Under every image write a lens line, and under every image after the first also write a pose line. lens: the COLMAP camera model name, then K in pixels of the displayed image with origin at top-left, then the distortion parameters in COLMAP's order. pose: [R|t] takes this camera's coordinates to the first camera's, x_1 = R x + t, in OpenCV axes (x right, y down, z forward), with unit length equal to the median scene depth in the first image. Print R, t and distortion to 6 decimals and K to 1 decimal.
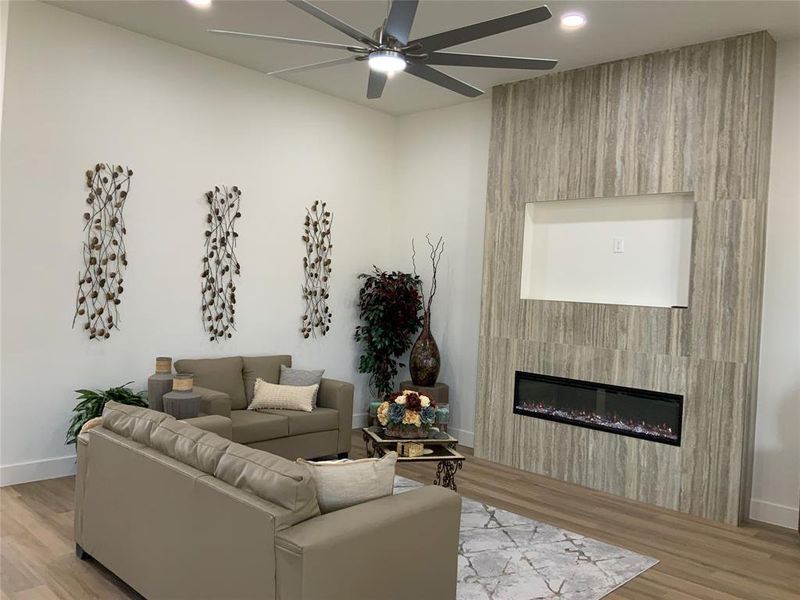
lens RADIAL K [[660.4, 0, 400.0], [0, 660.4, 300.0], [0, 0, 1]] dist [0.132484, -0.289760]
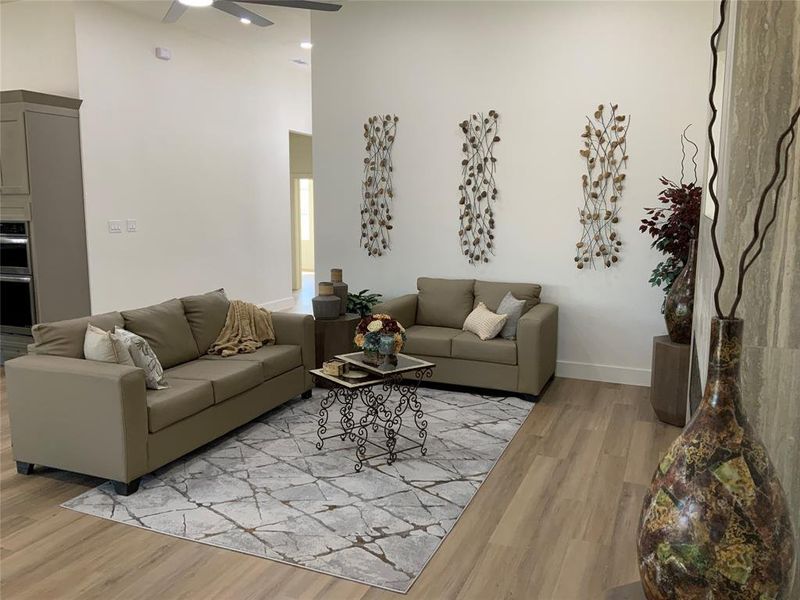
lens RADIAL K [[660.4, 0, 400.0], [0, 660.4, 300.0], [0, 0, 1]] dist [0.132484, -0.289760]
pose [[0.353153, 0.087525, -0.931463, 0.687164], [-0.006769, 0.995827, 0.091007, 0.023335], [0.935541, -0.025834, 0.352272, 0.530887]]
